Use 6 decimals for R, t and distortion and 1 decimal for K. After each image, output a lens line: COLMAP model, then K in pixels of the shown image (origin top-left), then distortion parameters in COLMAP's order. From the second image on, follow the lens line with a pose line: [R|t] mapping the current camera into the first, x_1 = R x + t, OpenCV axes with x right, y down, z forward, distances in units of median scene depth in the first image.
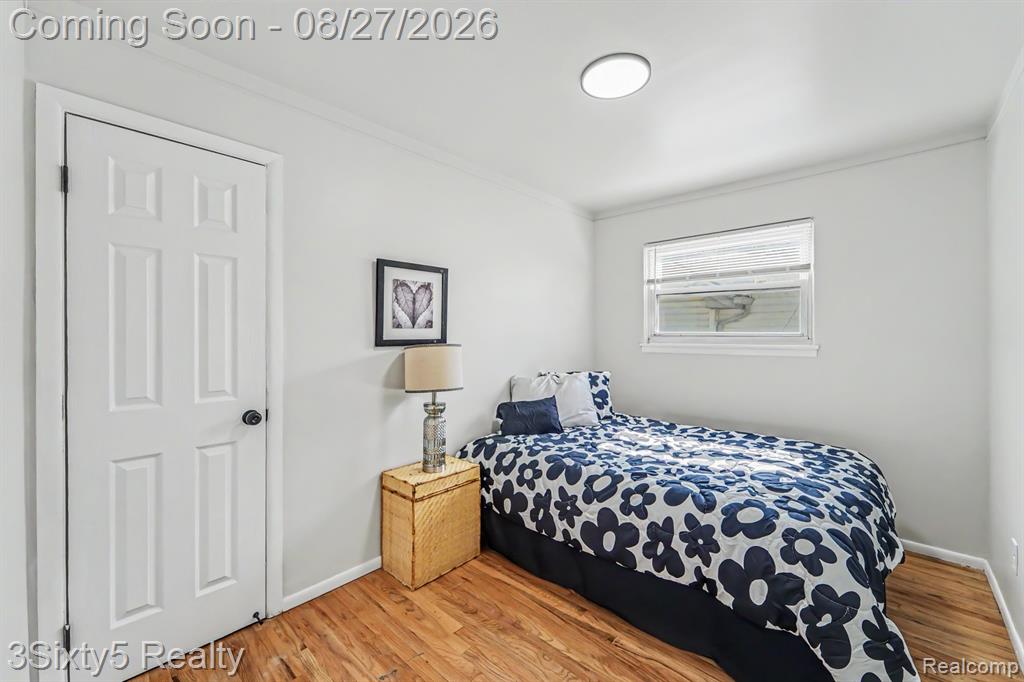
lens RADIAL K [[424.7, 0, 507.9], [0, 424.7, 334.9], [0, 0, 1]] dist [0.008434, -0.000799]
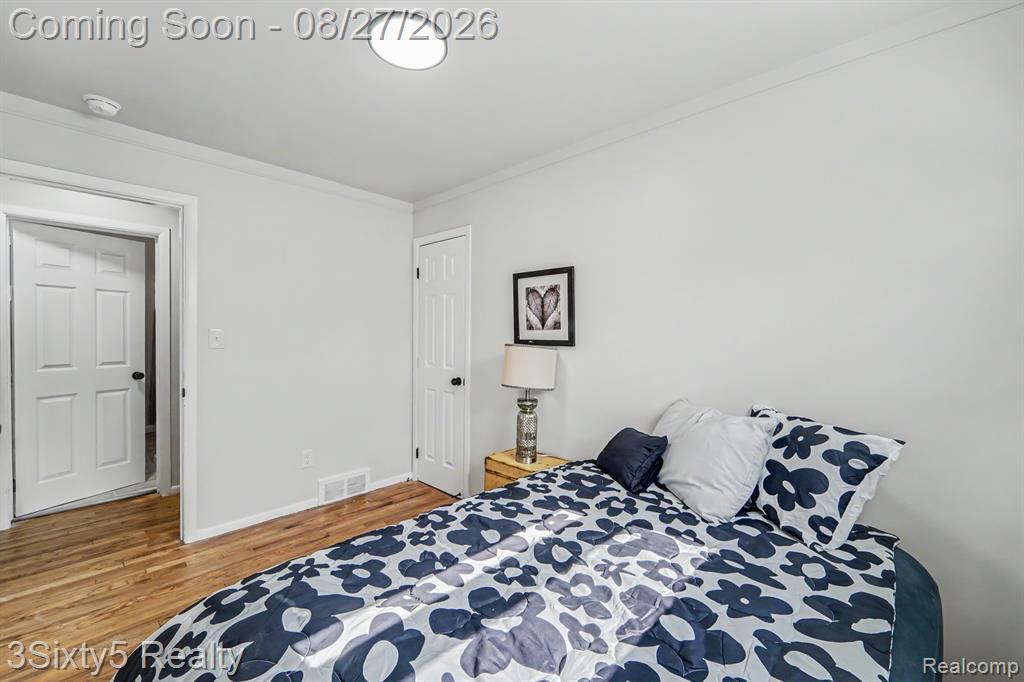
lens RADIAL K [[424.7, 0, 506.1], [0, 424.7, 336.7], [0, 0, 1]] dist [0.008434, -0.000799]
pose [[-0.028423, 0.006314, -0.999576, 0.867833], [-0.010325, 0.999925, 0.006609, -0.003651], [0.999543, 0.010509, -0.028356, 0.939540]]
